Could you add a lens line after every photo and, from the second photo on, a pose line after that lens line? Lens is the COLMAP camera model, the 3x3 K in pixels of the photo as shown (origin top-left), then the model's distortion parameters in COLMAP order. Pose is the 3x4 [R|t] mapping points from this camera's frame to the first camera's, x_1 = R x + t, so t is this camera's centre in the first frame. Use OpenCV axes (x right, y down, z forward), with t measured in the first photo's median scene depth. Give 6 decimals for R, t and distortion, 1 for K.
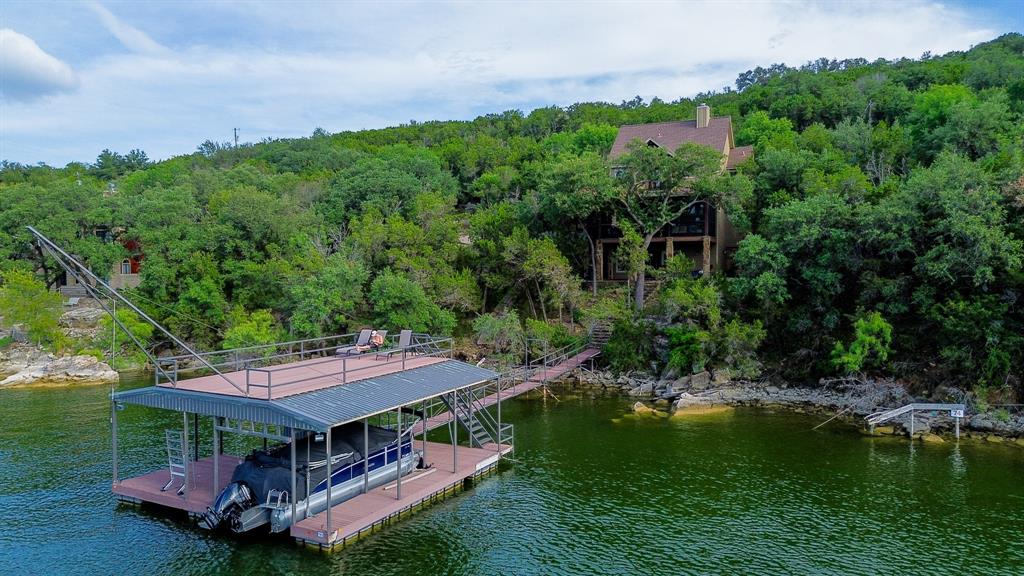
lens RADIAL K [[726.0, 0, 511.5], [0, 726.0, 287.0], [0, 0, 1]] dist [0.059417, -0.050931]
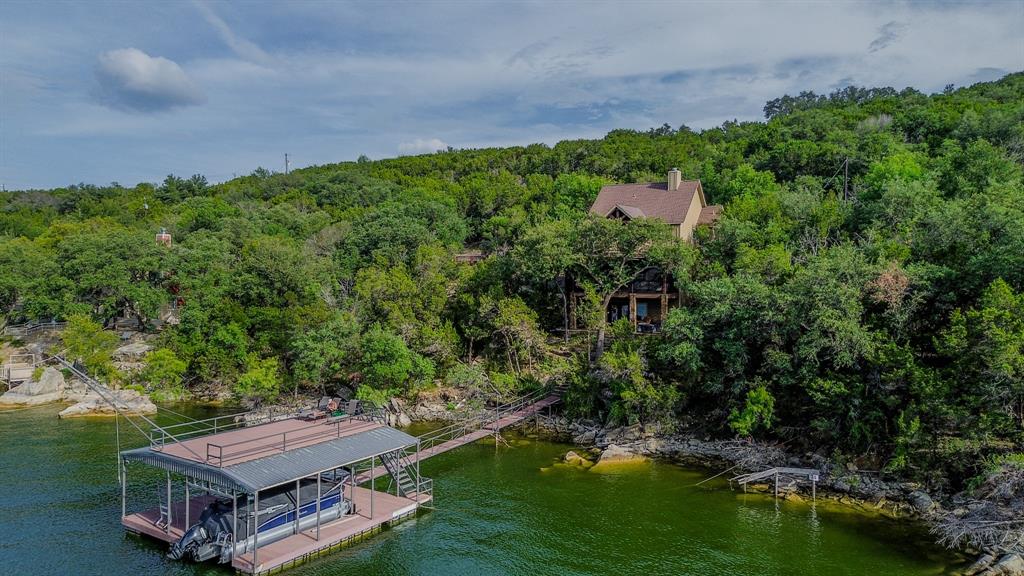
lens RADIAL K [[735.1, 0, 508.2], [0, 735.1, 287.5], [0, 0, 1]] dist [0.043618, -0.003983]
pose [[0.996167, 0.013404, -0.086444, 0.153457], [-0.013612, 0.999906, -0.001824, -0.090876], [0.086411, 0.002993, 0.996255, -0.170310]]
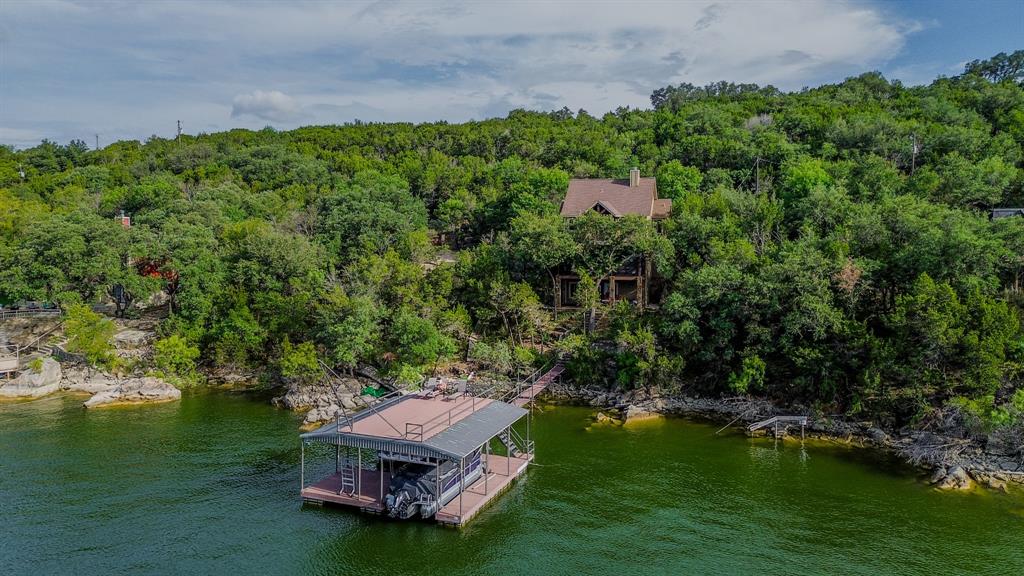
lens RADIAL K [[735.4, 0, 519.5], [0, 735.4, 254.1], [0, 0, 1]] dist [0.040712, -0.003256]
pose [[0.990975, 0.004503, 0.133971, -0.156617], [-0.005412, 0.999965, 0.006419, -0.143178], [-0.133938, -0.007086, 0.990964, -0.361322]]
